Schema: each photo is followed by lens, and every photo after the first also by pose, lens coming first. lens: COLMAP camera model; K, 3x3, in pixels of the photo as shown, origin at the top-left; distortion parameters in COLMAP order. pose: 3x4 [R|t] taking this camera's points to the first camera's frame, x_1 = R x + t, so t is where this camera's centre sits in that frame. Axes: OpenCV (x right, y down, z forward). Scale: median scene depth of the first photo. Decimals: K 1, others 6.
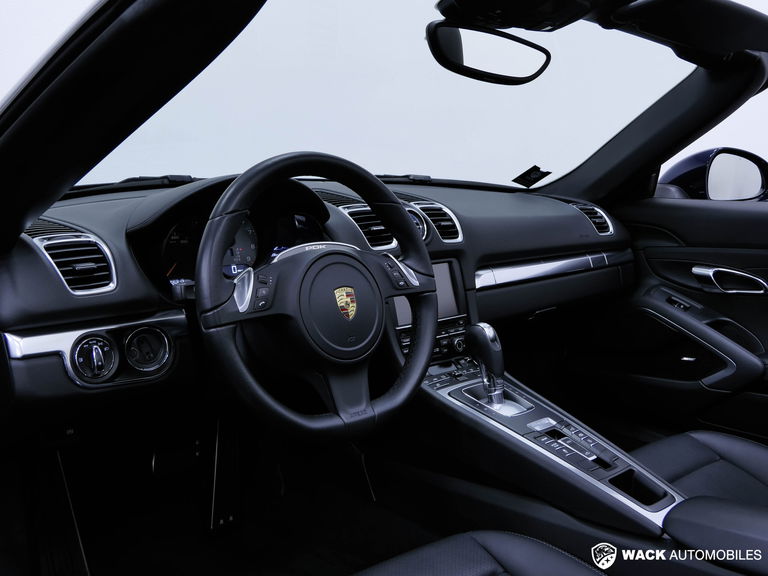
lens RADIAL K [[826.4, 0, 384.0], [0, 826.4, 288.0], [0, 0, 1]] dist [-0.004666, -0.000335]
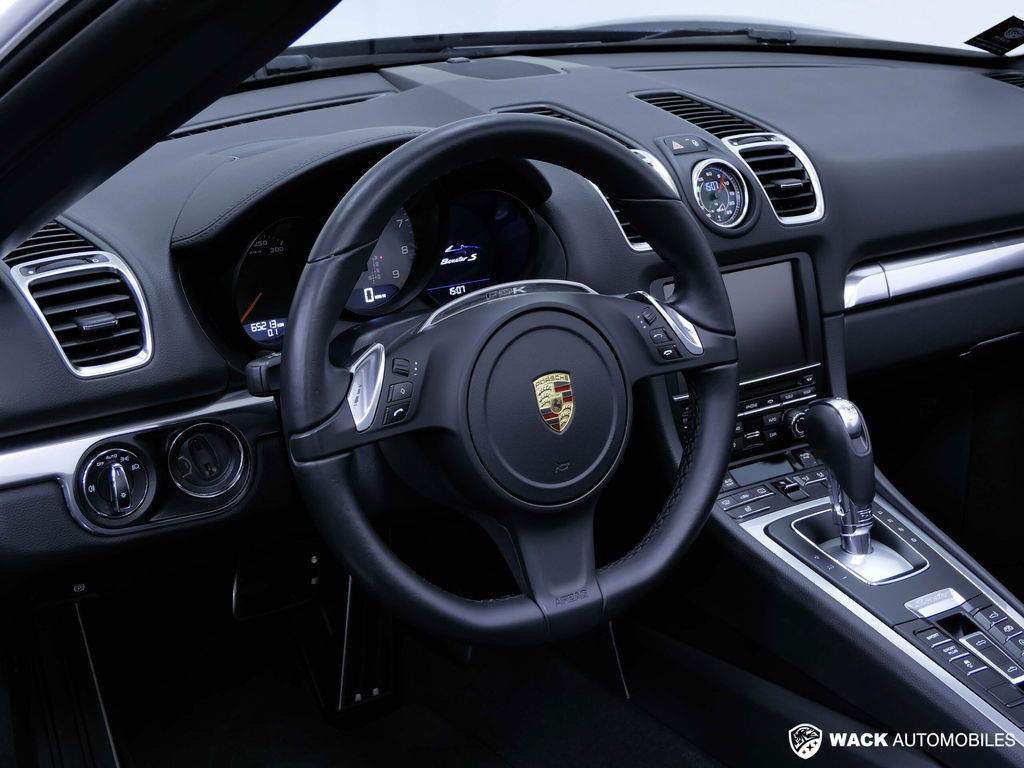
lens RADIAL K [[1749.9, 0, 512.0], [0, 1749.9, 384.0], [0, 0, 1]] dist [-0.003503, -0.037419]
pose [[0.989476, 0.049216, -0.136073, 0.077755], [-0.027042, 0.986707, 0.160241, -0.166501], [0.142150, -0.154875, 0.977654, -0.129790]]
